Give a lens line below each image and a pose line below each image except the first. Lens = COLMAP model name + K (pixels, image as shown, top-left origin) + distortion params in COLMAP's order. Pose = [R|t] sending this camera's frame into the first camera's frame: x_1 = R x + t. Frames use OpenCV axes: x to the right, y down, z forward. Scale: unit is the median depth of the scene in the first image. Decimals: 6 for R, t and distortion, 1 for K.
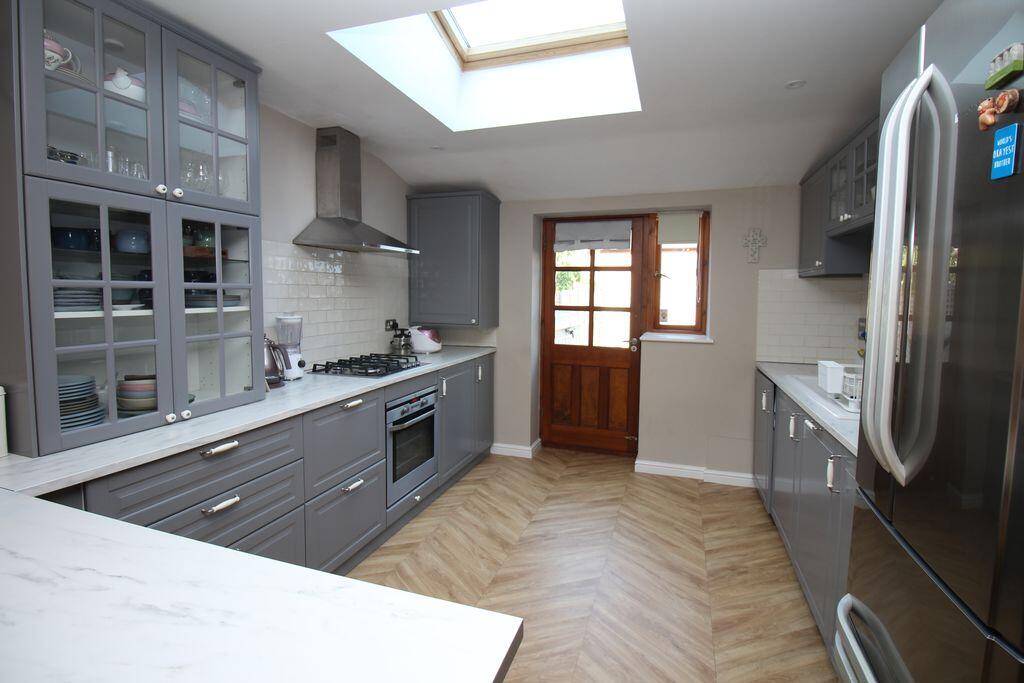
lens RADIAL K [[505.3, 0, 509.1], [0, 505.3, 335.1], [0, 0, 1]] dist [0.002156, 0.000072]
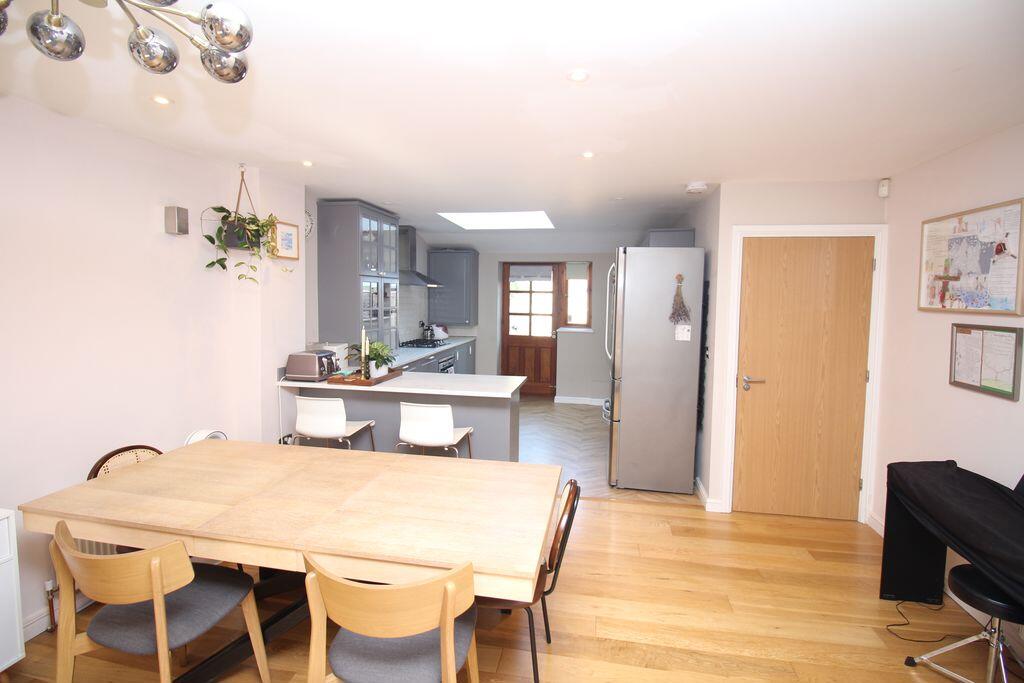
lens RADIAL K [[505.3, 0, 512.3], [0, 505.3, 338.9], [0, 0, 1]] dist [0.002156, 0.000072]
pose [[0.990743, -0.005782, 0.135630, -0.142567], [0.004732, 0.999956, 0.008066, 0.019199], [-0.135671, -0.007350, 0.990727, -0.755799]]
